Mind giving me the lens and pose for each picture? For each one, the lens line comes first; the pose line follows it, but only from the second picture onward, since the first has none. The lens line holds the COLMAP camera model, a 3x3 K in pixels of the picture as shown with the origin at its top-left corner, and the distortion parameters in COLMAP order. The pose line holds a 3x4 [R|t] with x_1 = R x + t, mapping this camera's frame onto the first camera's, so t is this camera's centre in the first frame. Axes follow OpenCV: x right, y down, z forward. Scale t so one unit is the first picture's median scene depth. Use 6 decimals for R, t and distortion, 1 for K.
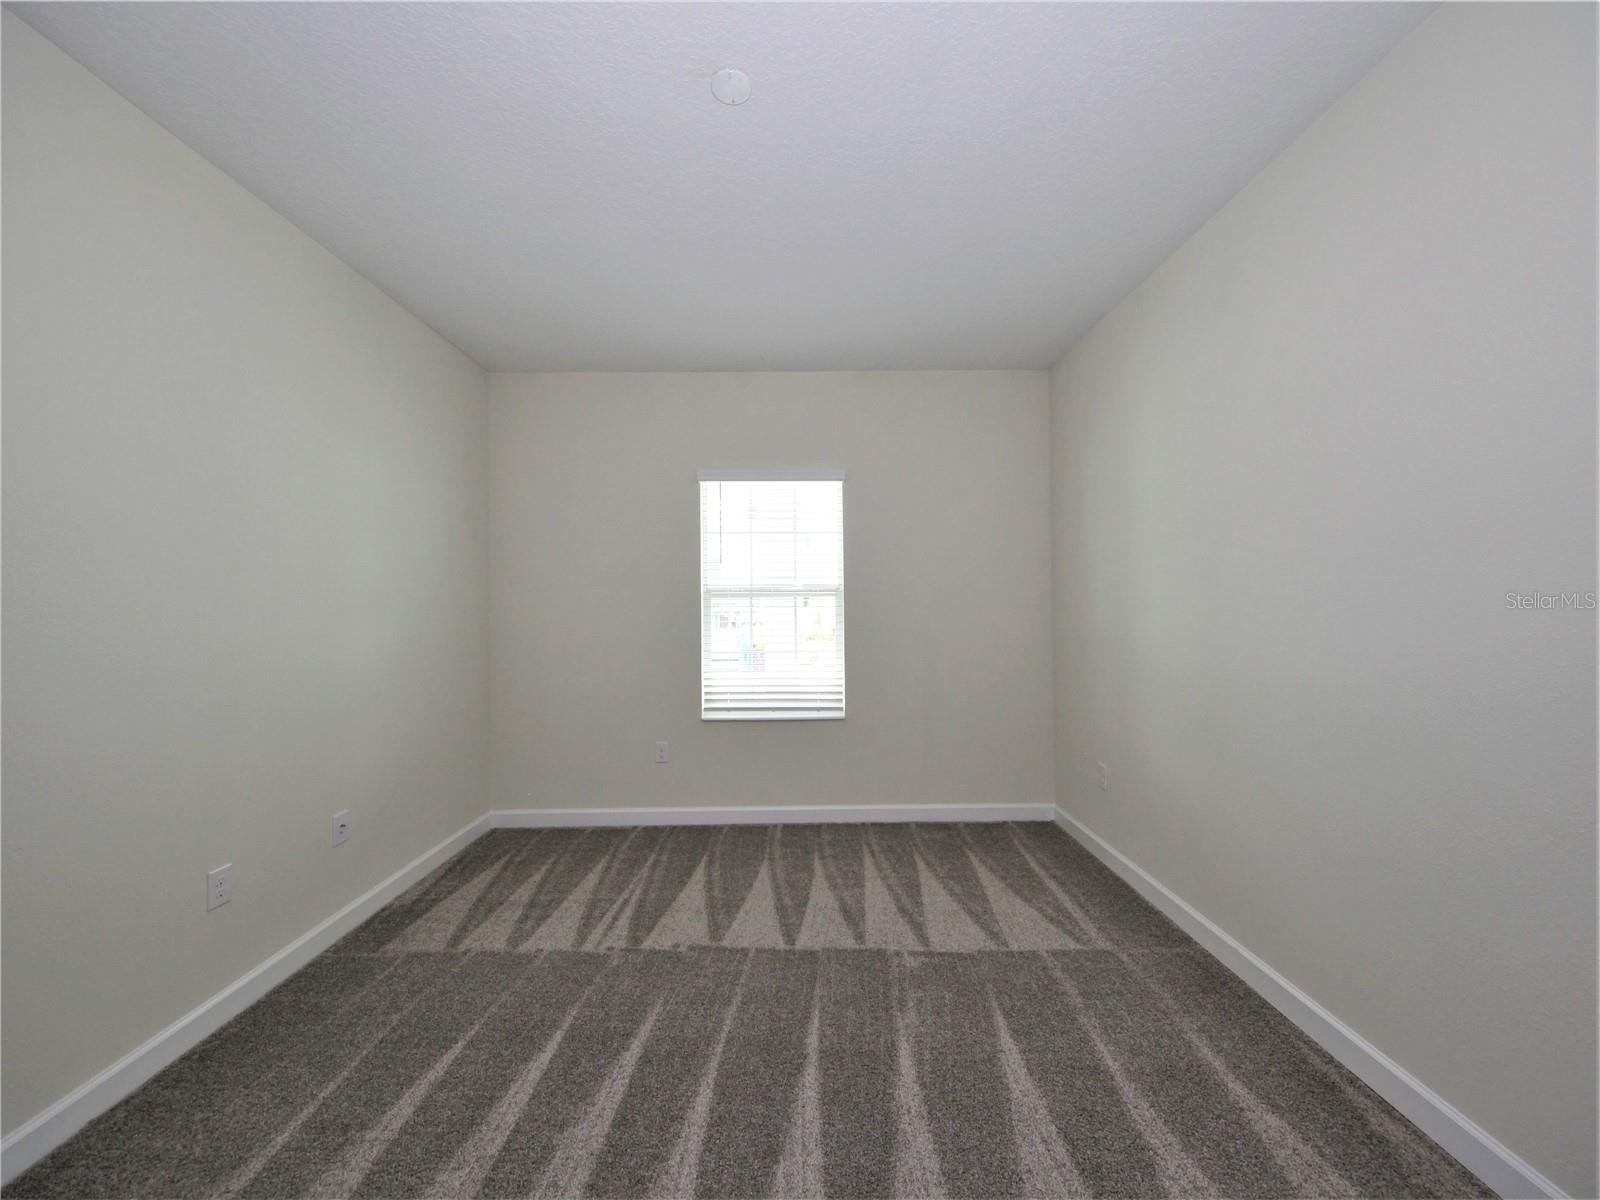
lens RADIAL K [[598.8, 0, 769.0], [0, 598.8, 597.0], [0, 0, 1]] dist [0.002060, -0.002744]
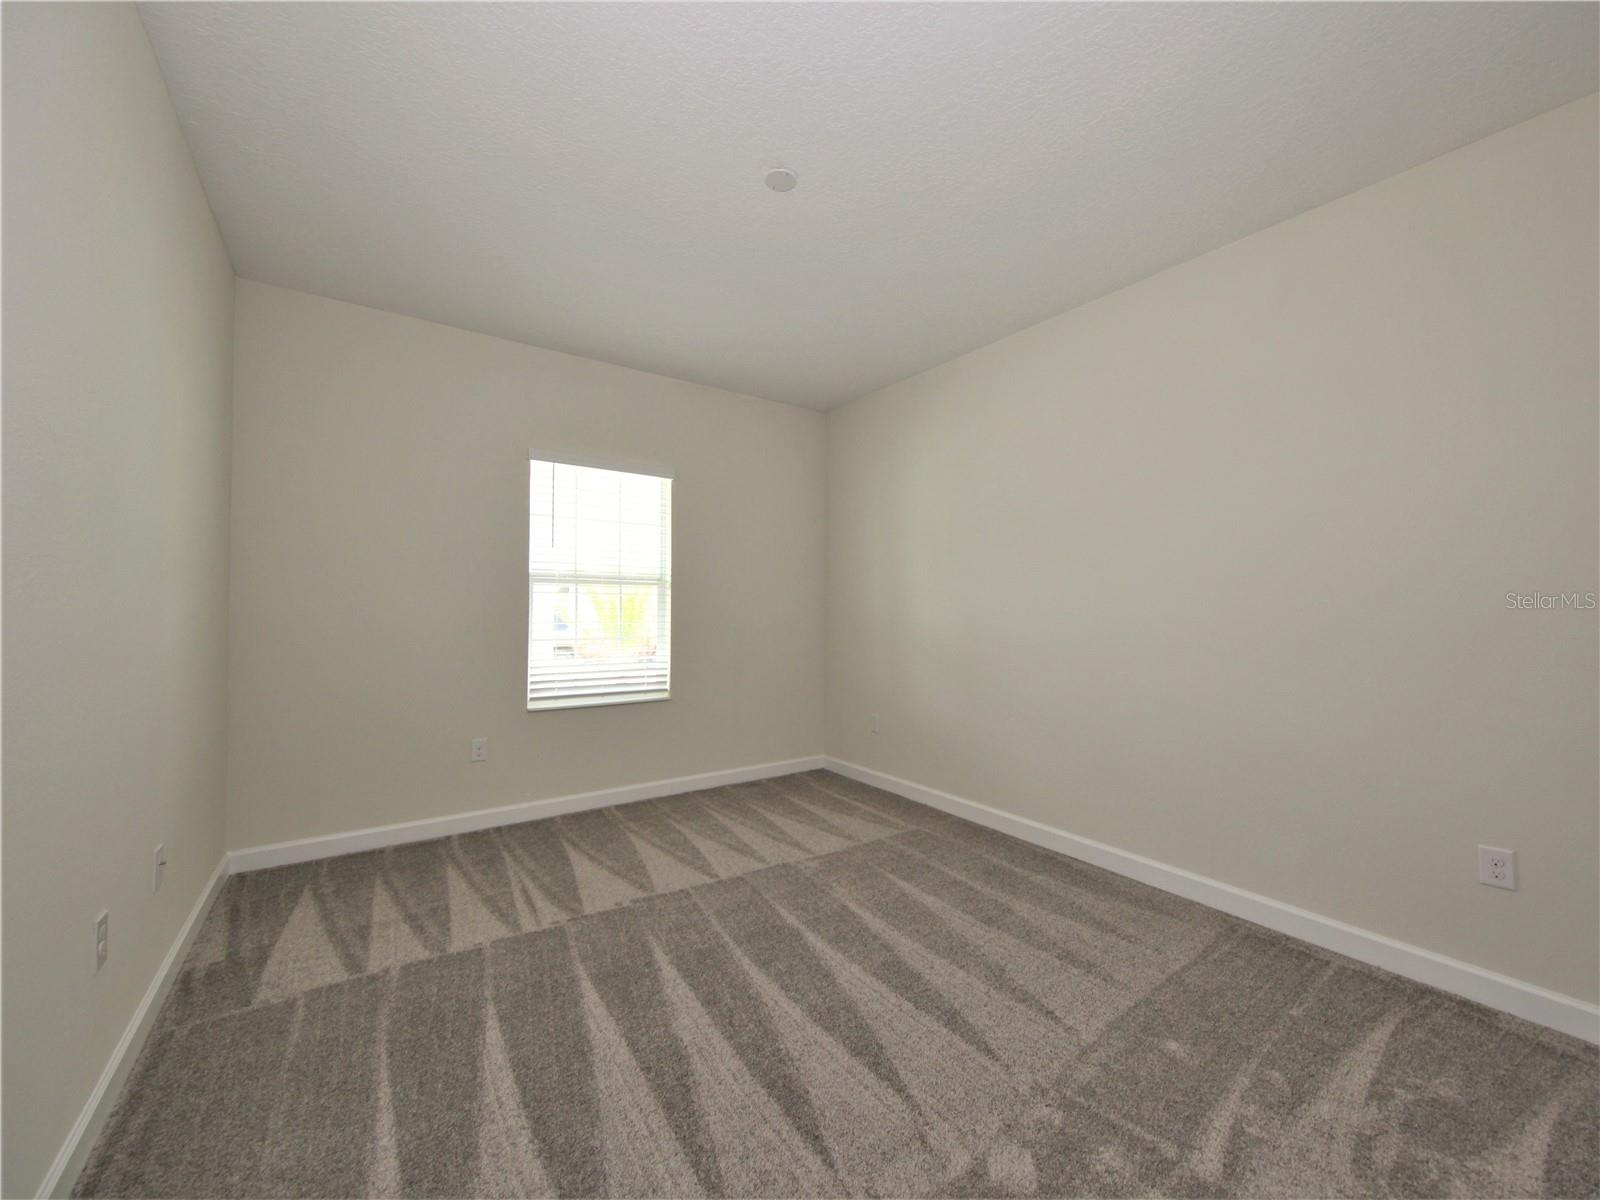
lens RADIAL K [[598.8, 0, 812.3], [0, 598.8, 597.5], [0, 0, 1]] dist [0.002060, -0.002744]
pose [[0.829463, 0.022611, 0.558103, -0.385101], [-0.022122, 0.999726, -0.007624, 0.031932], [-0.558123, -0.006023, 0.829736, -0.056842]]
